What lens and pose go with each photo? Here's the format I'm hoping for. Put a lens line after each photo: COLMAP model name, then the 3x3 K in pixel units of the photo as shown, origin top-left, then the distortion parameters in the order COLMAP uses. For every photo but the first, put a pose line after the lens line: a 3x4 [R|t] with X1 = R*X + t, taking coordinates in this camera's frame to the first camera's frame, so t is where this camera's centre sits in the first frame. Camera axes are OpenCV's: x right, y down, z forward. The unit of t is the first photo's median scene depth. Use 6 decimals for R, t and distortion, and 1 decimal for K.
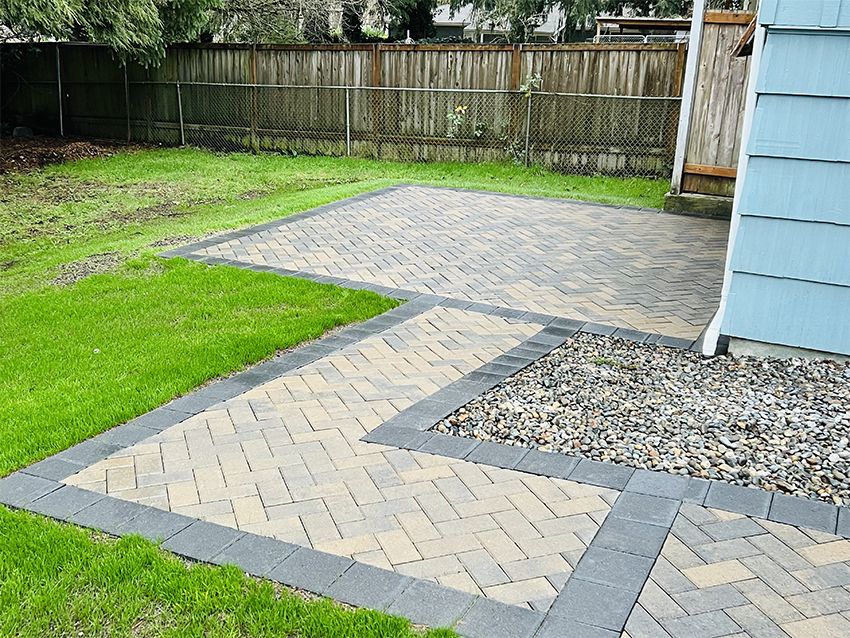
lens RADIAL K [[922.9, 0, 404.6], [0, 922.9, 323.0], [0, 0, 1]] dist [0.237492, -0.602973]
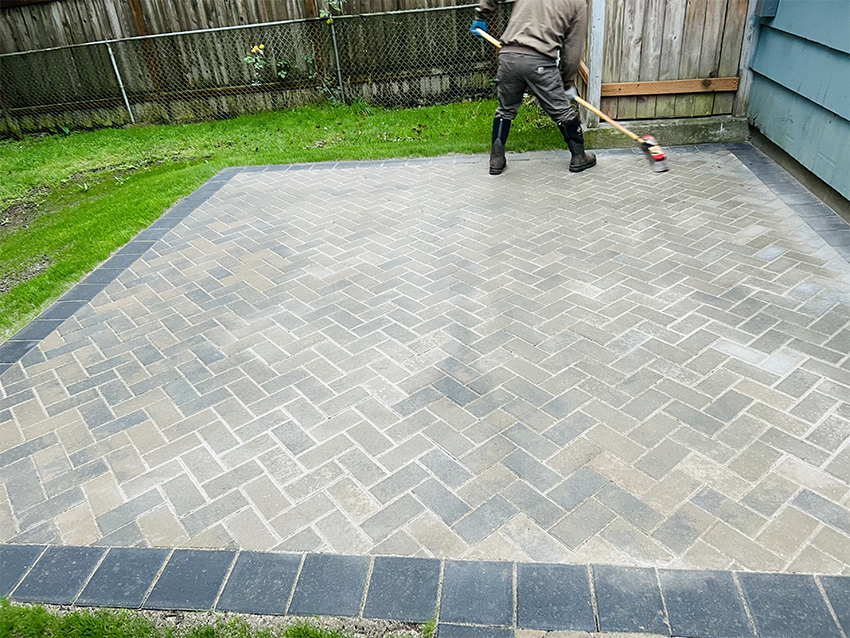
lens RADIAL K [[655.3, 0, 425.0], [0, 655.3, 319.0], [0, 0, 1]] dist [0.072919, -0.072757]
pose [[0.930504, -0.261925, 0.256042, -0.015527], [0.209841, 0.954148, 0.213469, -0.088210], [-0.300214, -0.144906, 0.942801, 0.336504]]
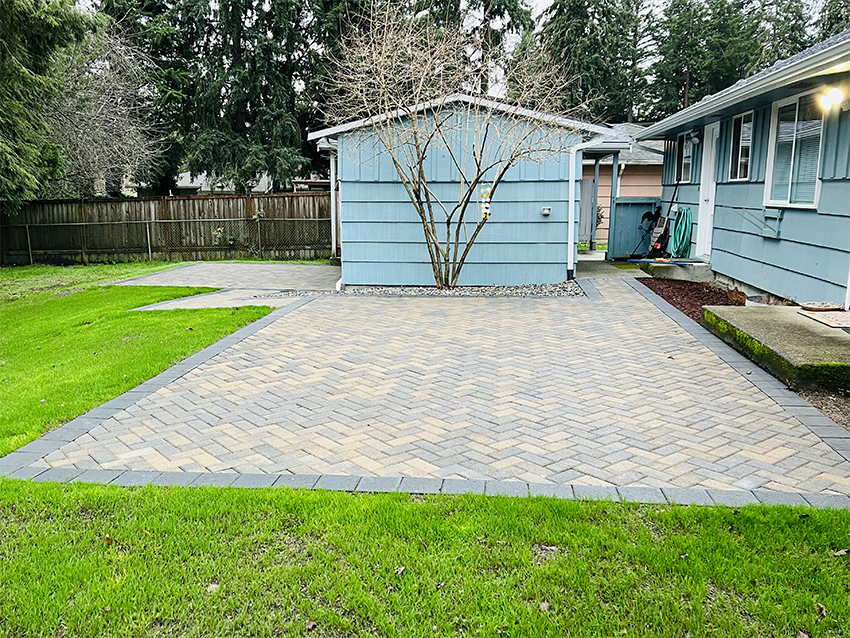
lens RADIAL K [[742.1, 0, 425.0], [0, 742.1, 319.0], [0, 0, 1]] dist [0.010565, 0.006881]
pose [[0.935067, -0.085382, 0.344035, -0.073054], [0.129414, 0.985791, -0.107089, 0.135233], [-0.330003, 0.144659, 0.932830, -0.405220]]
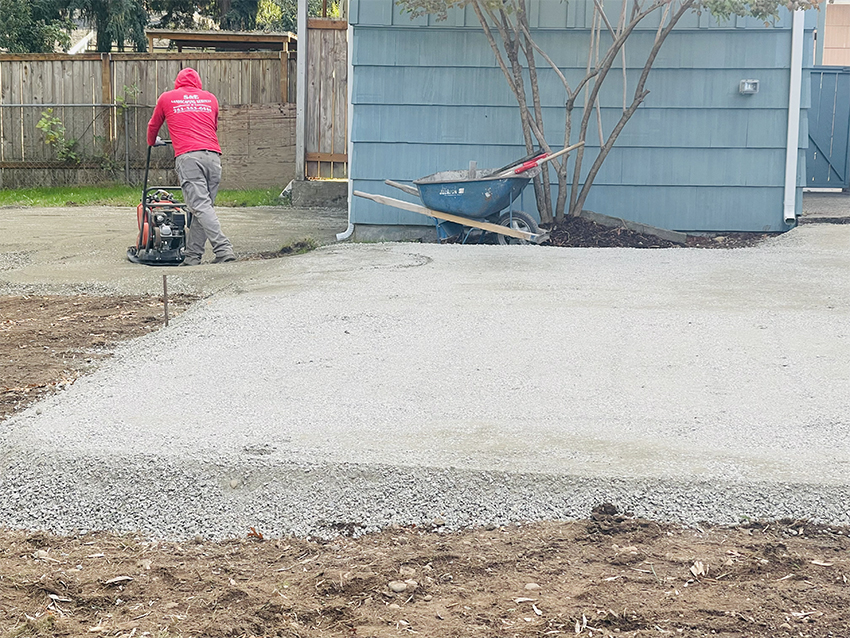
lens RADIAL K [[1658.9, 0, 425.0], [0, 1658.9, 319.0], [0, 0, 1]] dist [0.082979, 0.320864]
pose [[0.929279, -0.067781, 0.363106, -0.181938], [0.119357, 0.985386, -0.121522, 0.172403], [-0.349563, 0.156267, 0.923789, -0.507095]]
